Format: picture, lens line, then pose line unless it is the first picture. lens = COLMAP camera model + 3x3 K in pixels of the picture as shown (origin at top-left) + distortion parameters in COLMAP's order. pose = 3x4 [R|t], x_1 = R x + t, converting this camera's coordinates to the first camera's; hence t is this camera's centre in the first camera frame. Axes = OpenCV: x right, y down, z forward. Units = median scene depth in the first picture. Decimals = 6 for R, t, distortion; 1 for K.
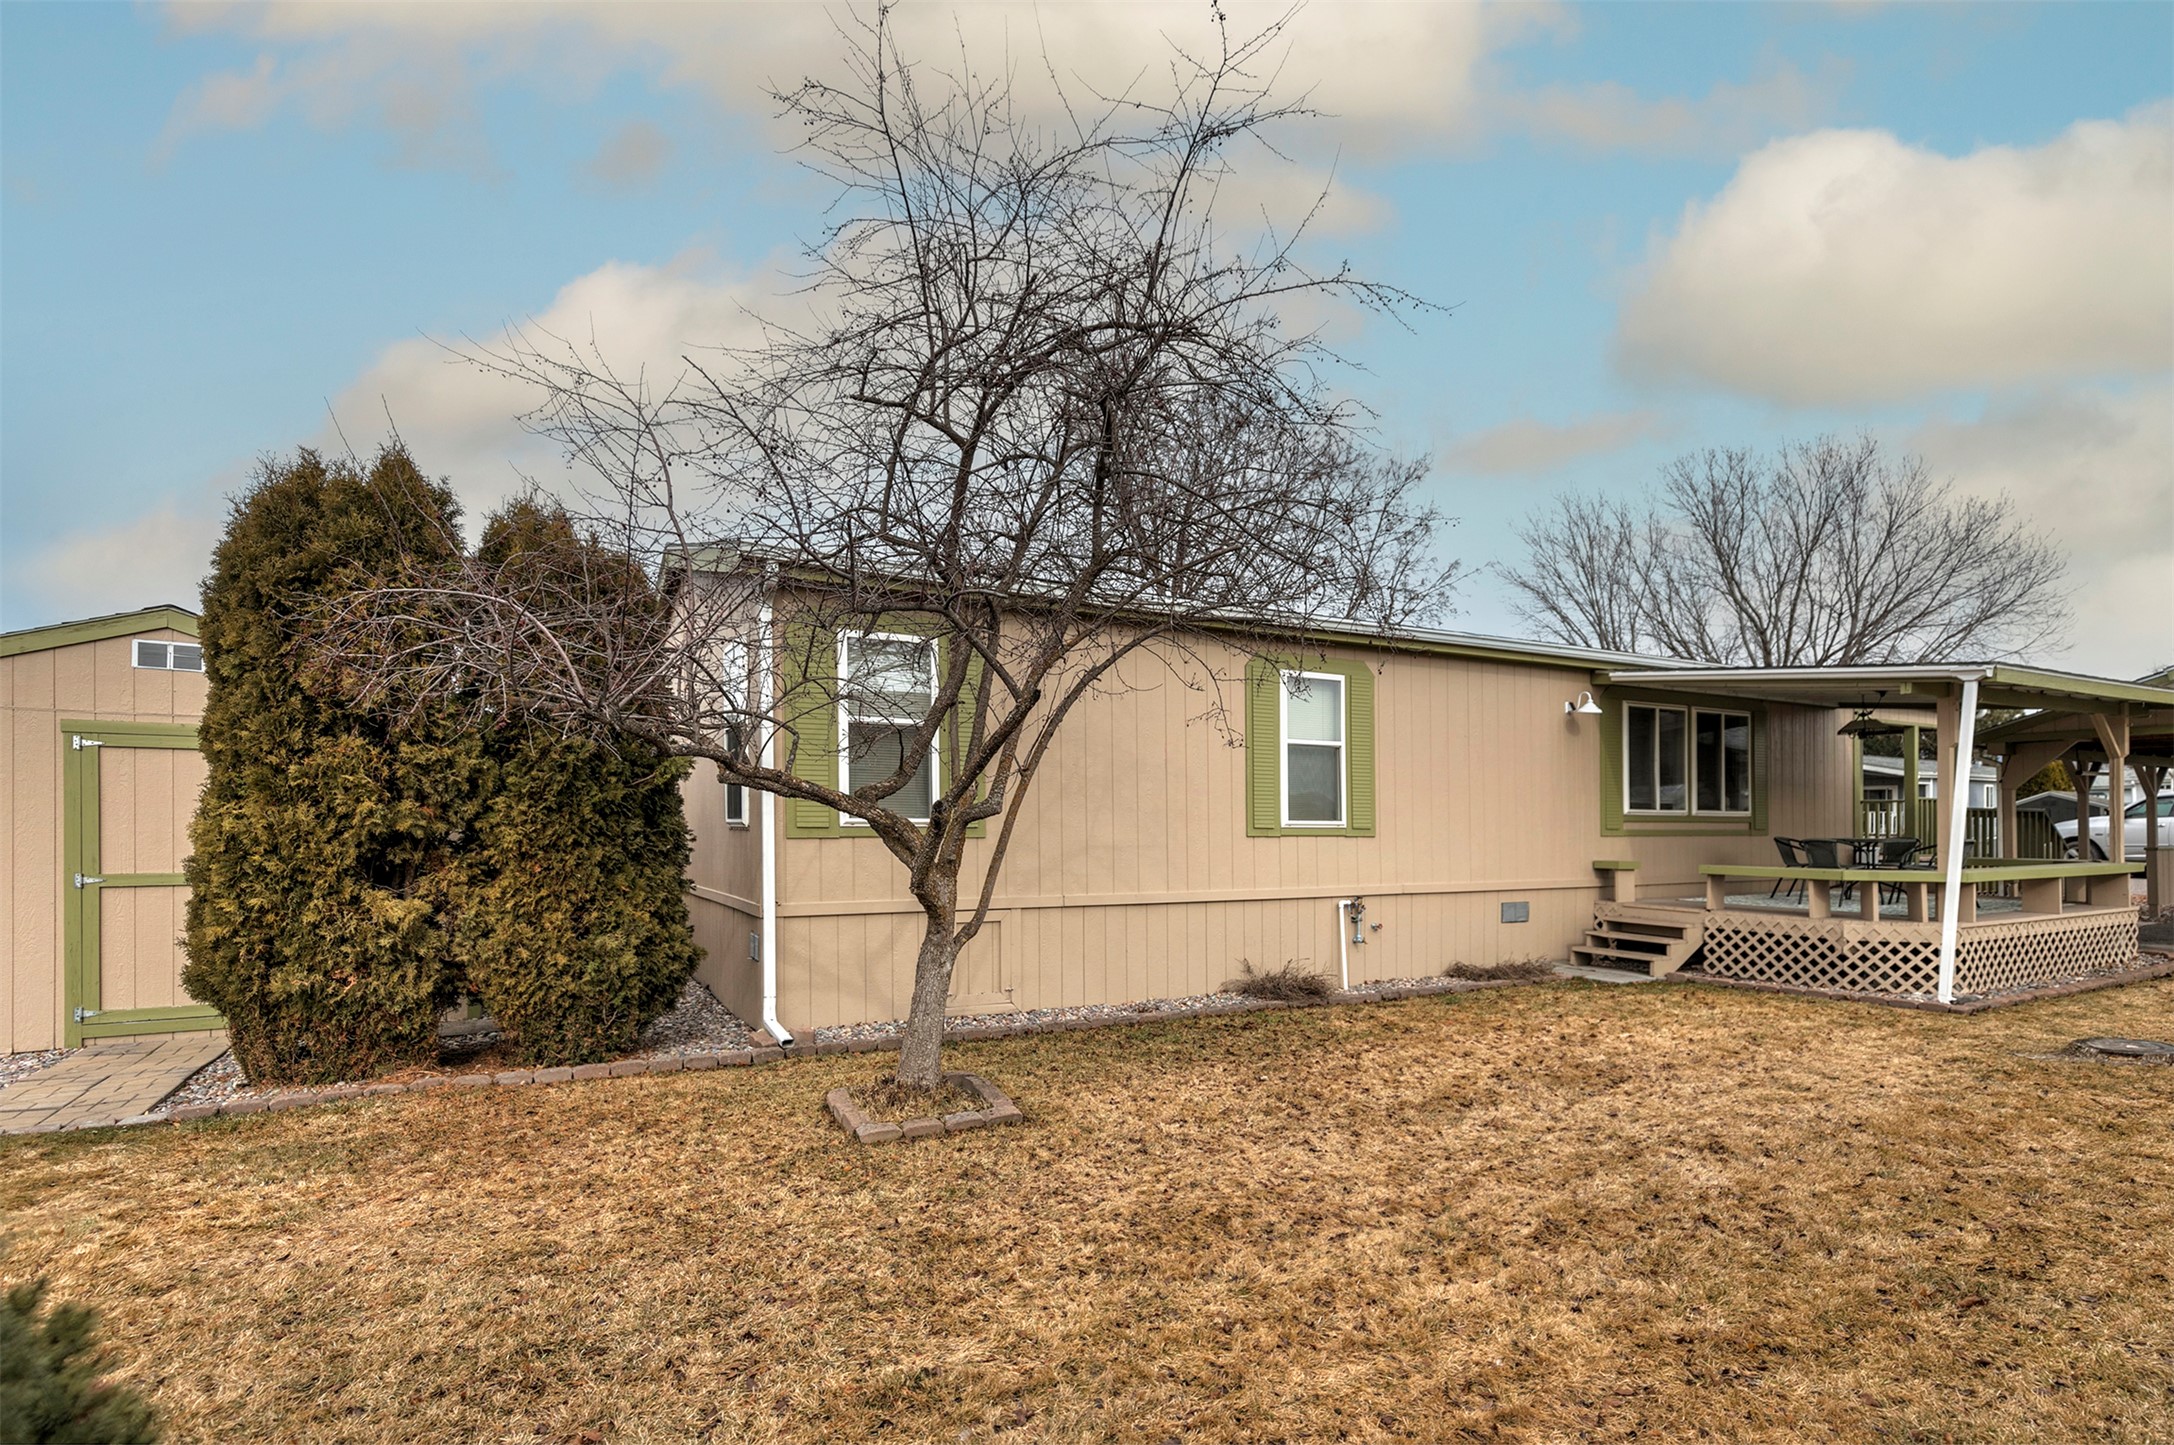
lens RADIAL K [[997.2, 0, 1162.4], [0, 997.2, 806.0], [0, 0, 1]] dist [0.002988, -0.000543]
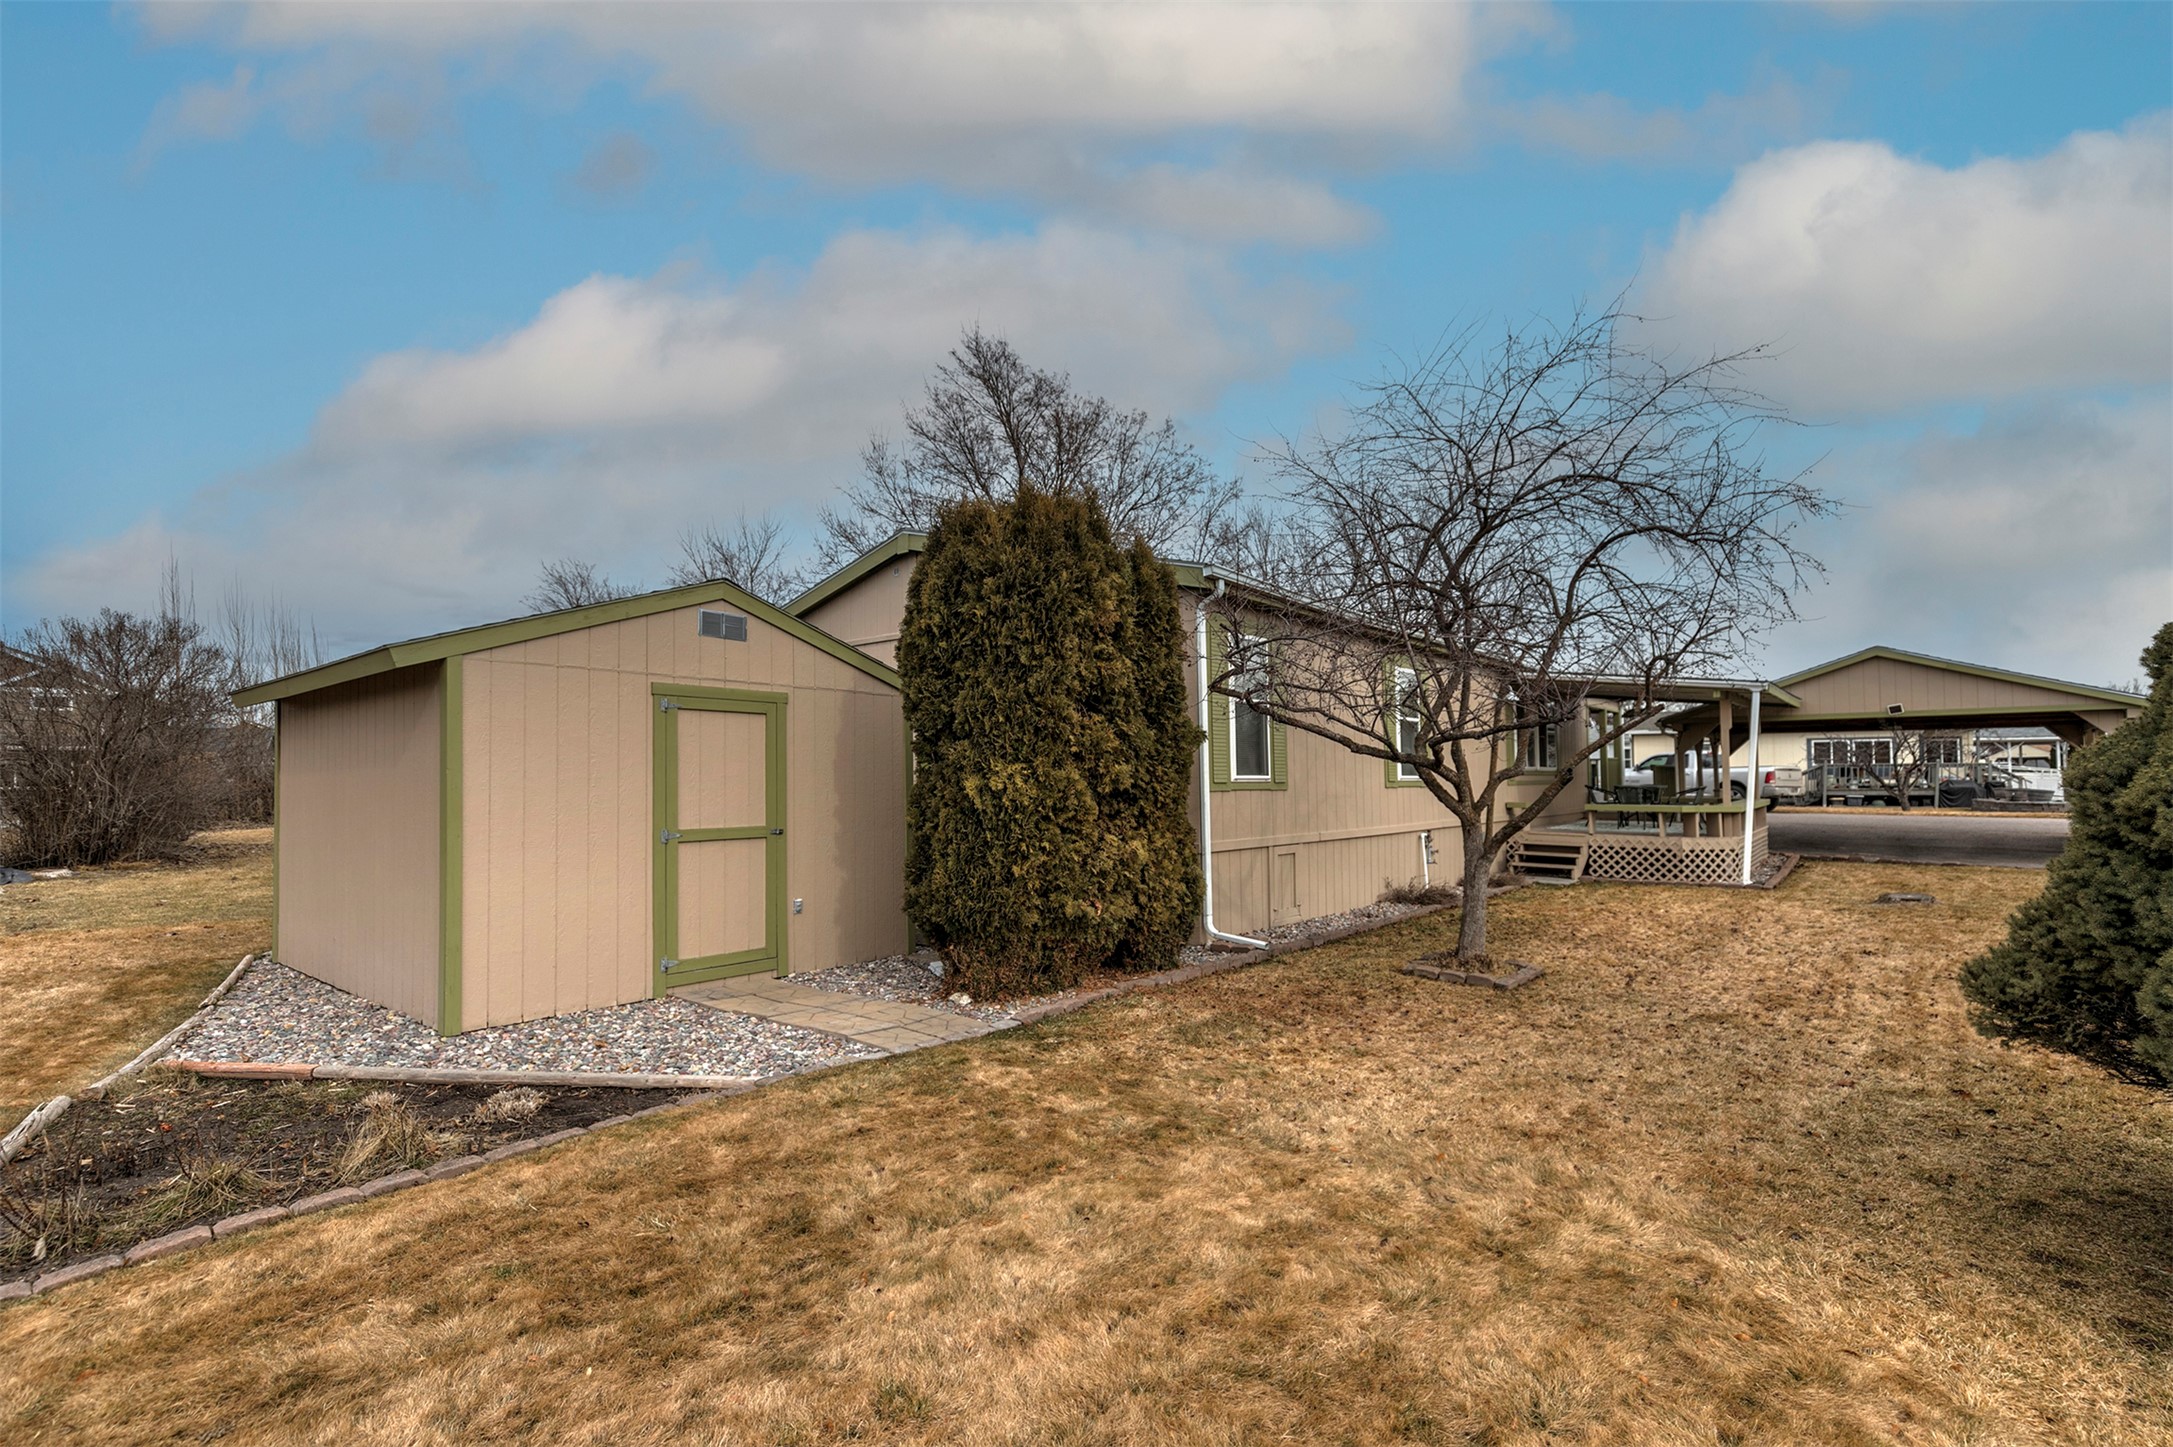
lens RADIAL K [[996.8, 0, 1069.8], [0, 996.8, 735.8], [0, 0, 1]] dist [0.002988, -0.000543]
pose [[0.923525, 0.013371, 0.383306, -0.816618], [-0.004451, 0.999698, -0.024149, -0.004805], [-0.383513, 0.020596, 0.923306, -0.097081]]
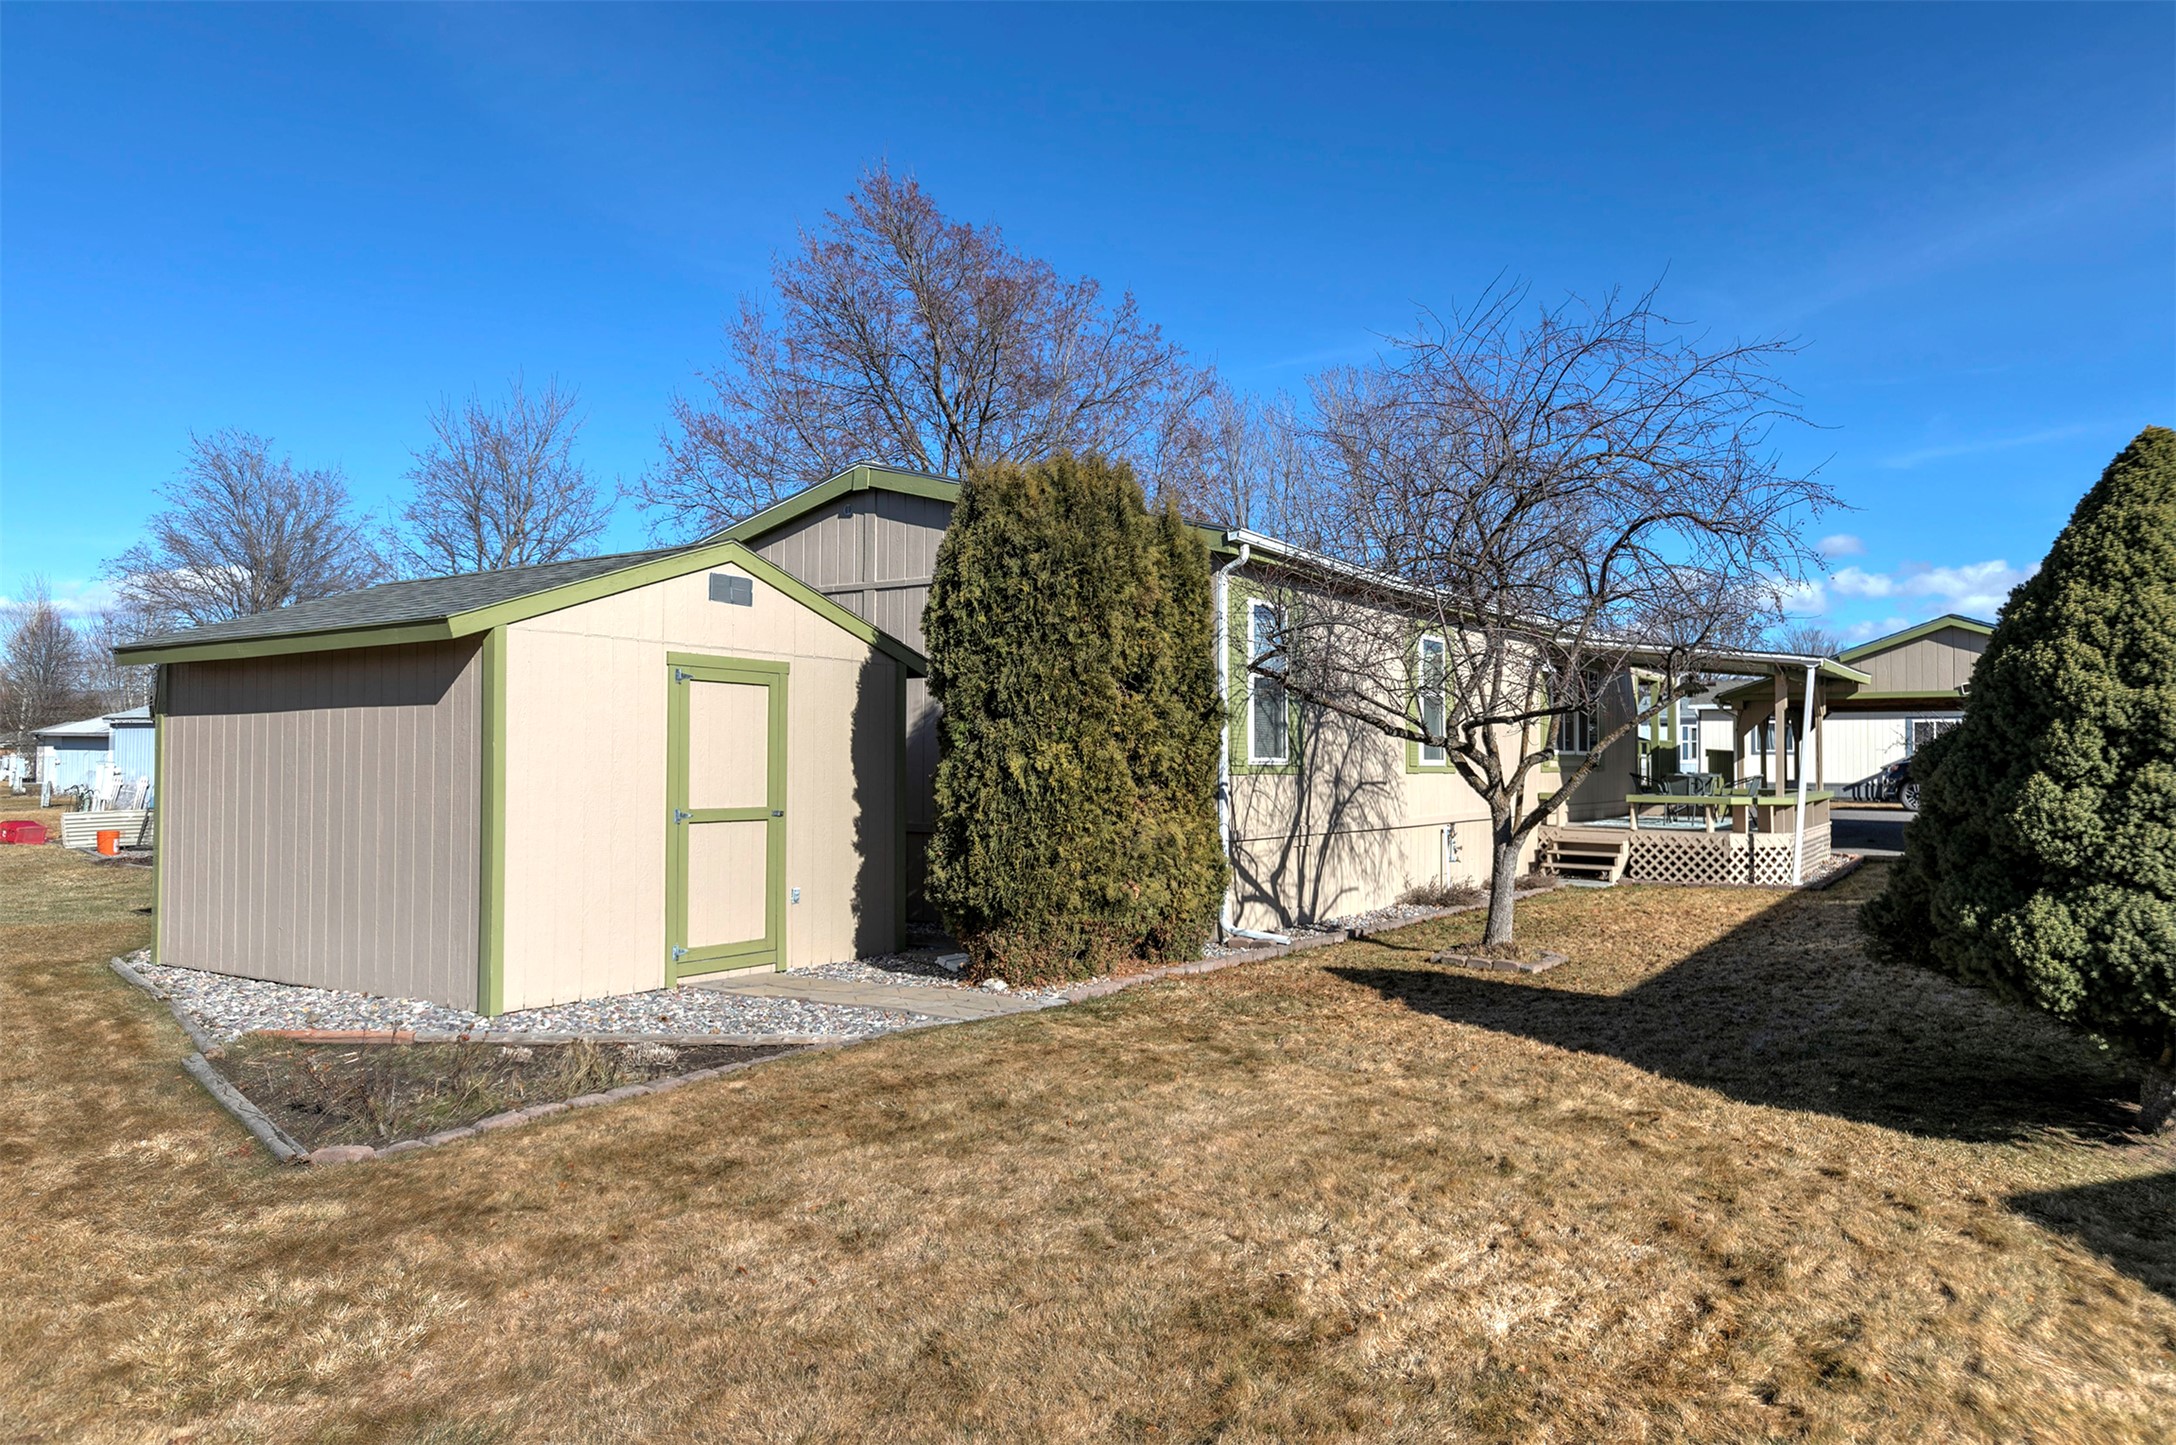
lens RADIAL K [[1491.9, 0, 1088.1], [0, 1491.9, 712.4], [0, 0, 1]] dist [-0.034626, 0.005744]
pose [[0.873490, 0.021575, 0.486364, -1.079464], [-0.016548, 0.999756, -0.014629, -0.008675], [-0.486561, 0.004730, 0.873634, -0.357594]]
